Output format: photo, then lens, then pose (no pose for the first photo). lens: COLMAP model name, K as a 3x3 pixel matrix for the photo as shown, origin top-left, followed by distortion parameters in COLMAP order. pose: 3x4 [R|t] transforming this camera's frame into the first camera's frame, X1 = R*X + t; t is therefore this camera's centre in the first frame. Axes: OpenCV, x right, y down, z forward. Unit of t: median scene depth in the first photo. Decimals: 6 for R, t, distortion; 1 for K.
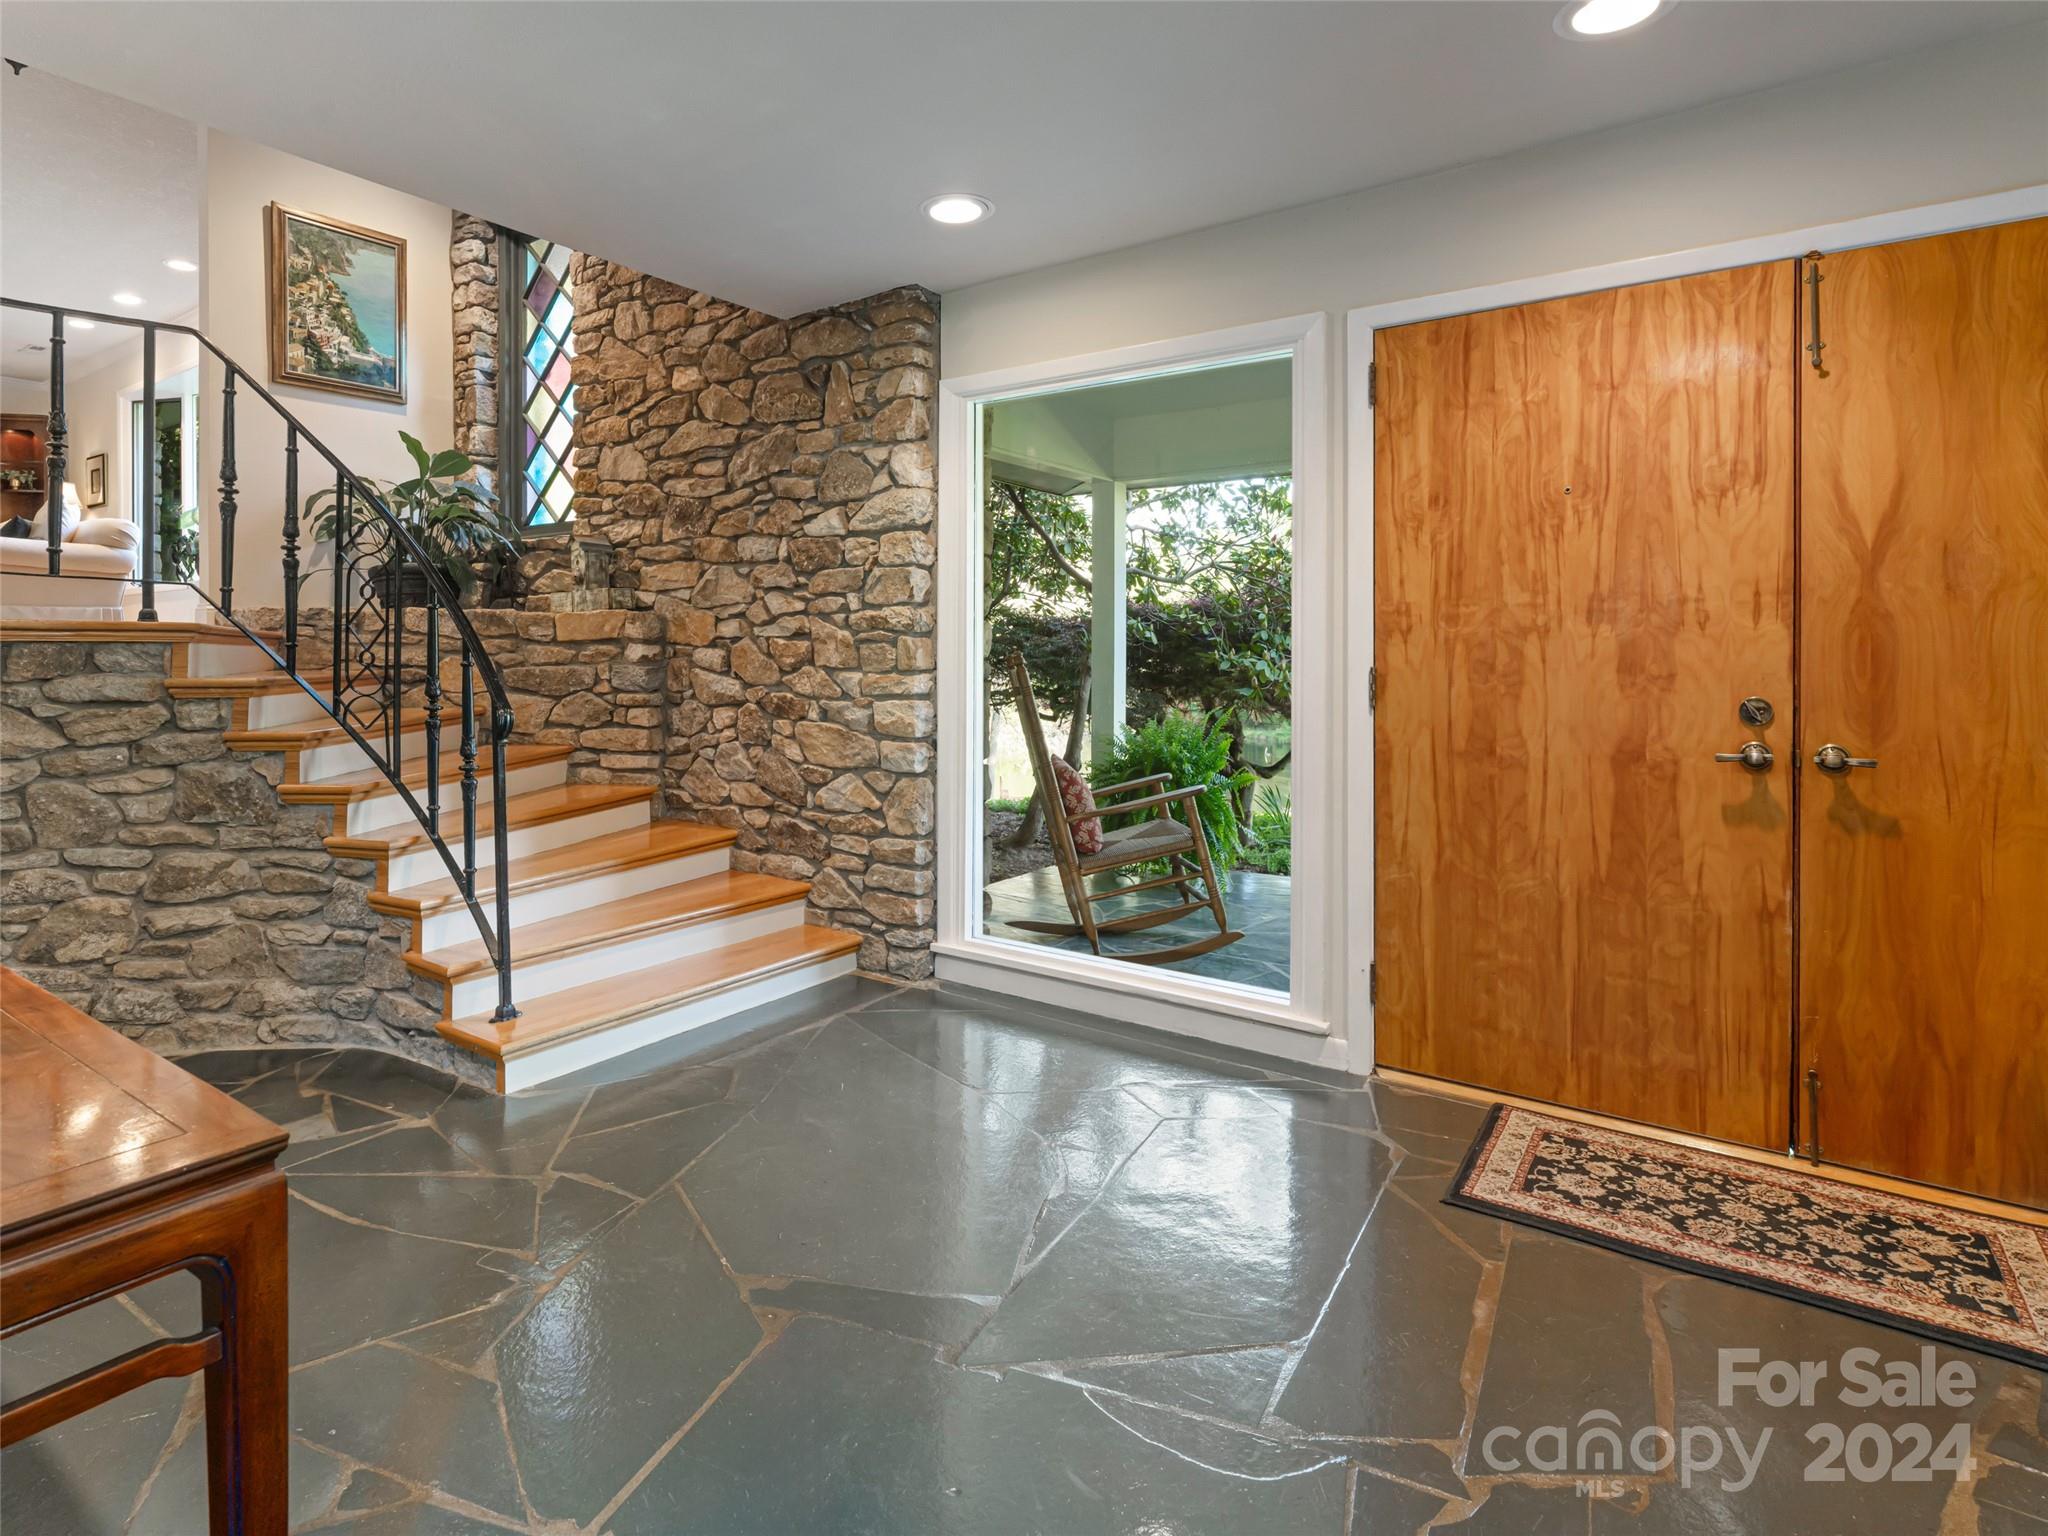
lens RADIAL K [[1102.1, 0, 961.1], [0, 1102.1, 655.5], [0, 0, 1]] dist [-0.002635, 0.001372]
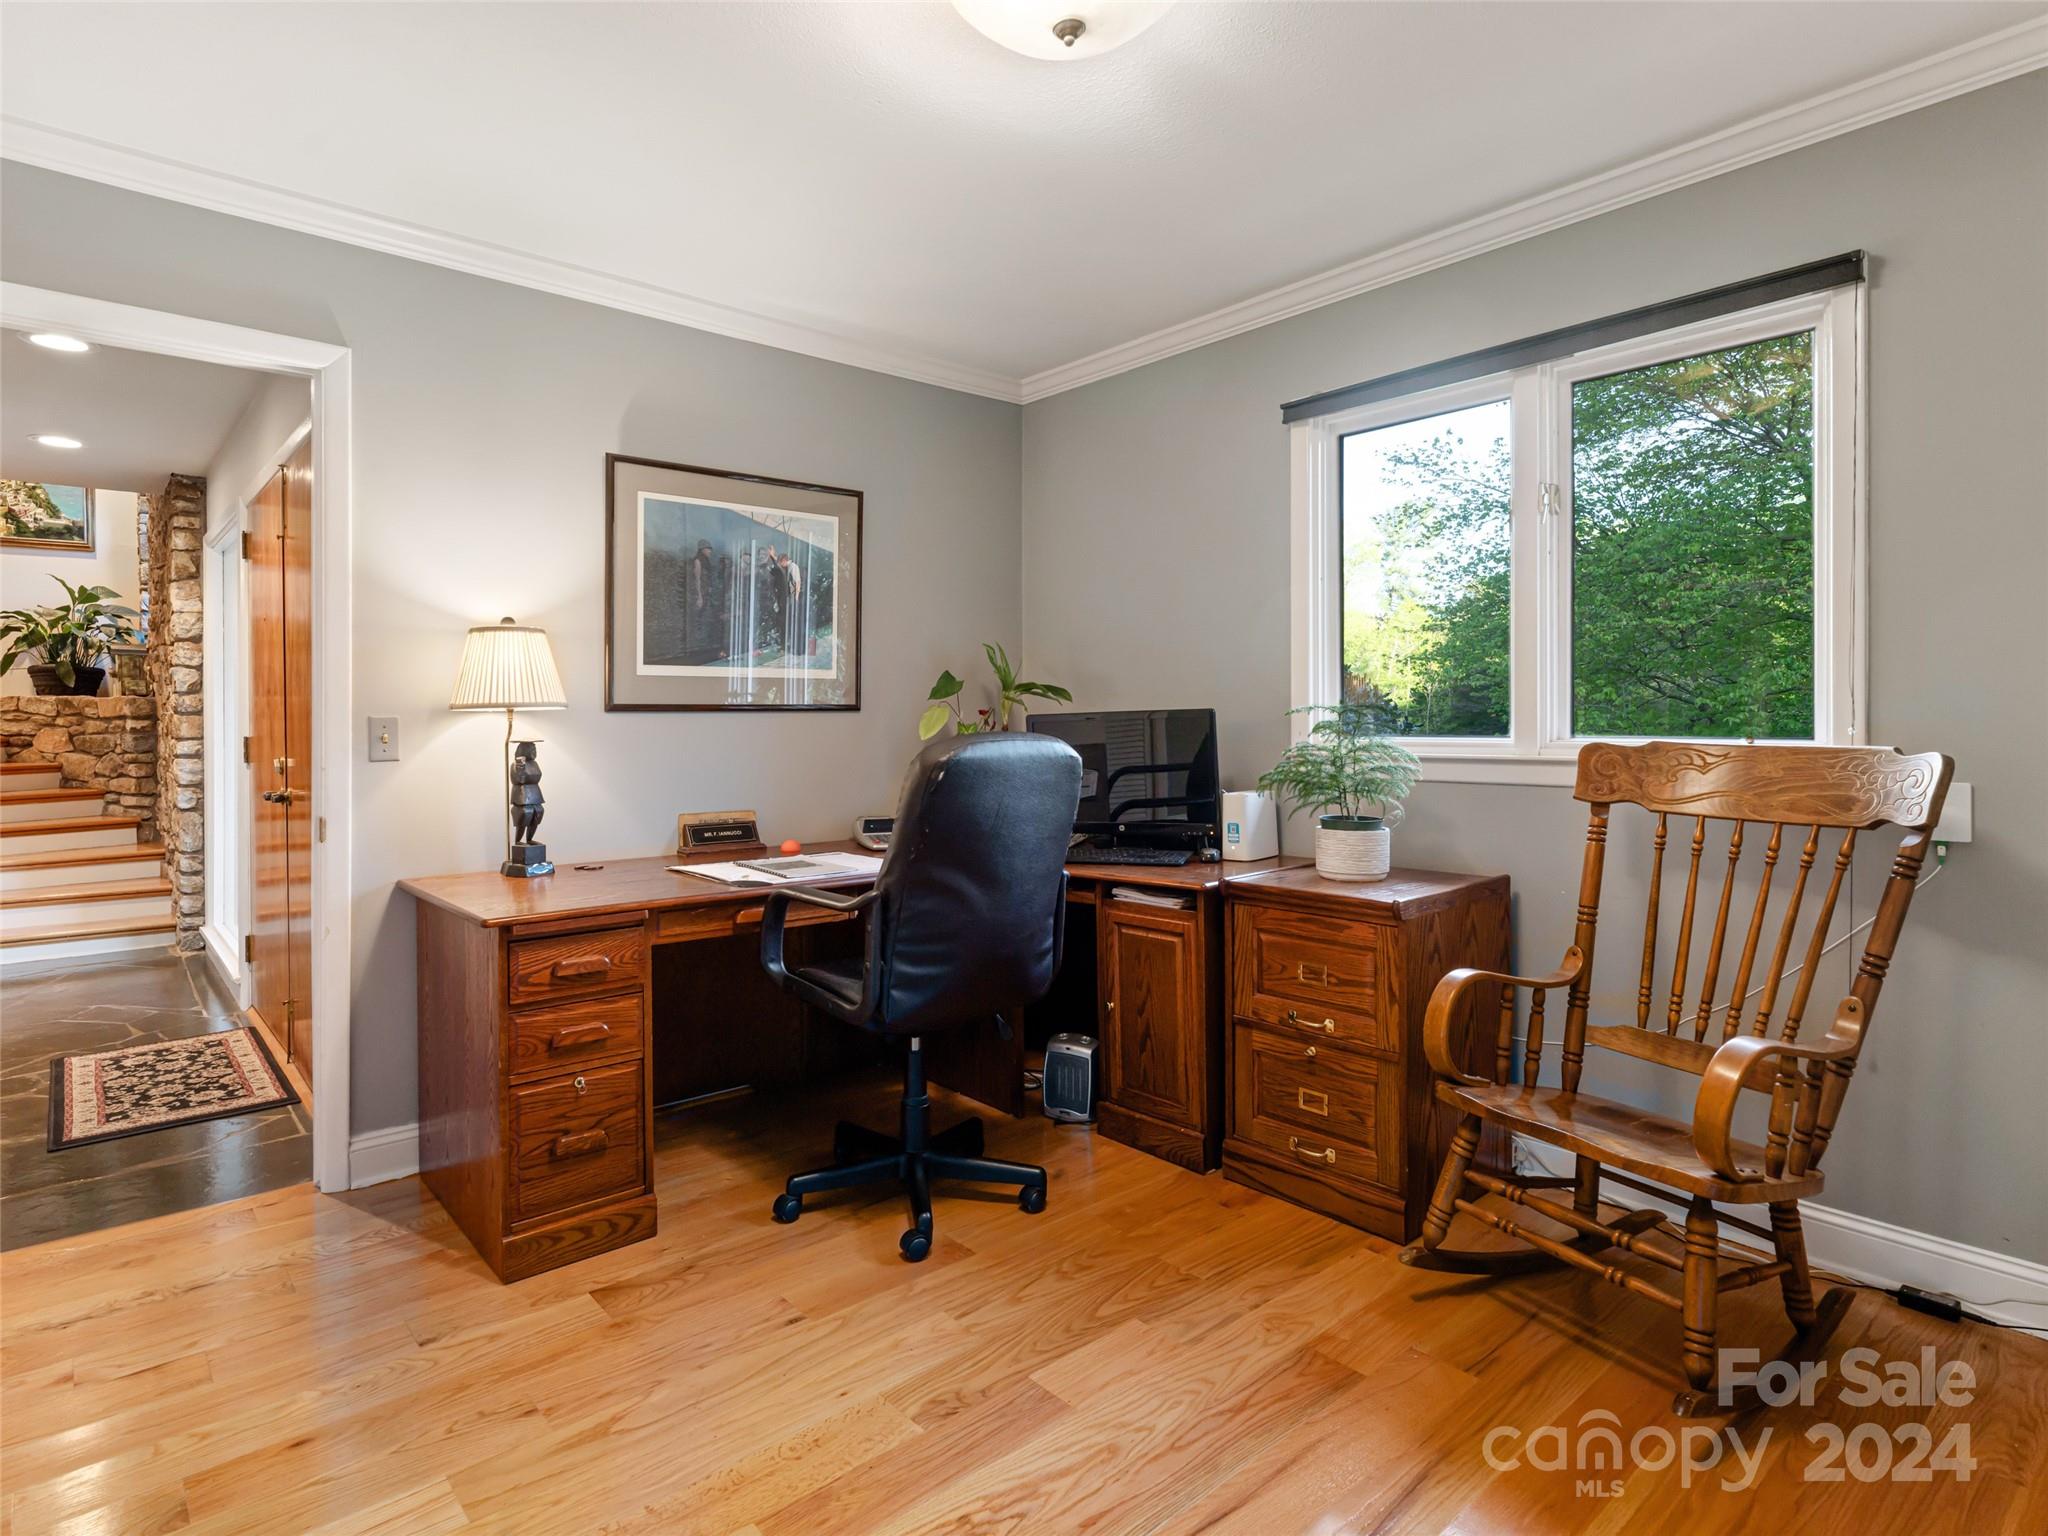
lens RADIAL K [[1102.1, 0, 975.9], [0, 1102.1, 735.2], [0, 0, 1]] dist [-0.002635, 0.001372]
pose [[0.970332, 0.000740, -0.241774, 1.196184], [0.001850, 0.999943, 0.010484, -0.003338], [0.241768, -0.010620, 0.970276, -0.141895]]
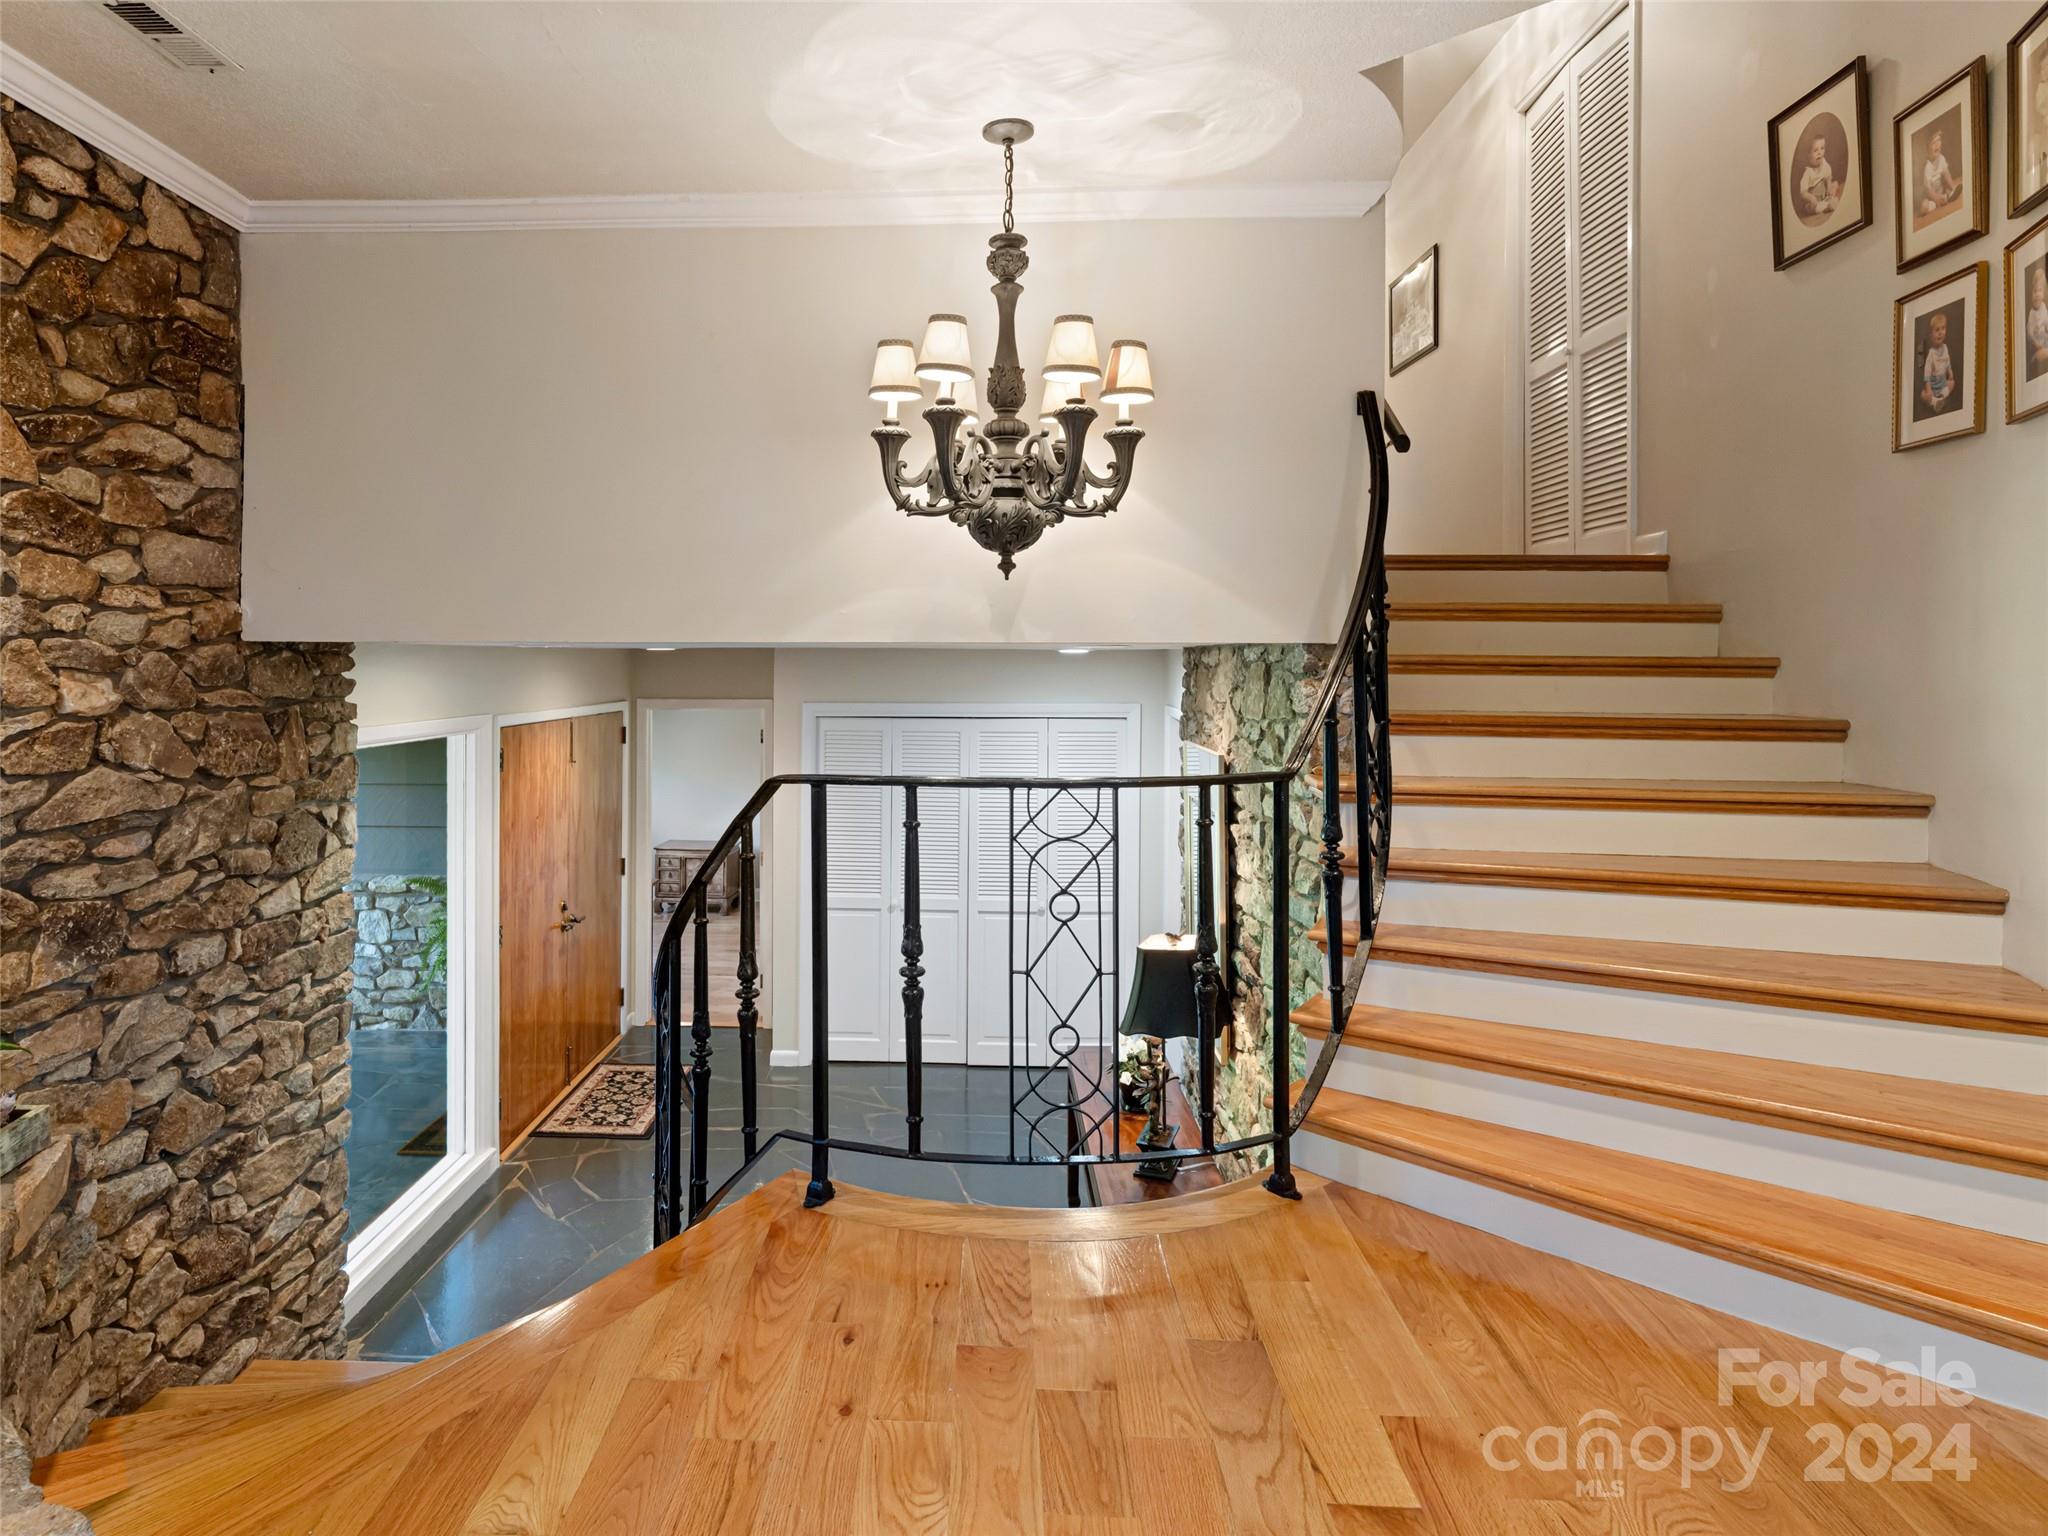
lens RADIAL K [[1164.7, 0, 953.3], [0, 1164.7, 660.5], [0, 0, 1]] dist [0.004596, -0.000254]
pose [[-0.573486, -0.003887, 0.819206, -1.072086], [-0.004739, 0.999988, 0.001427, -0.288070], [-0.819202, -0.003064, -0.573497, 1.036033]]
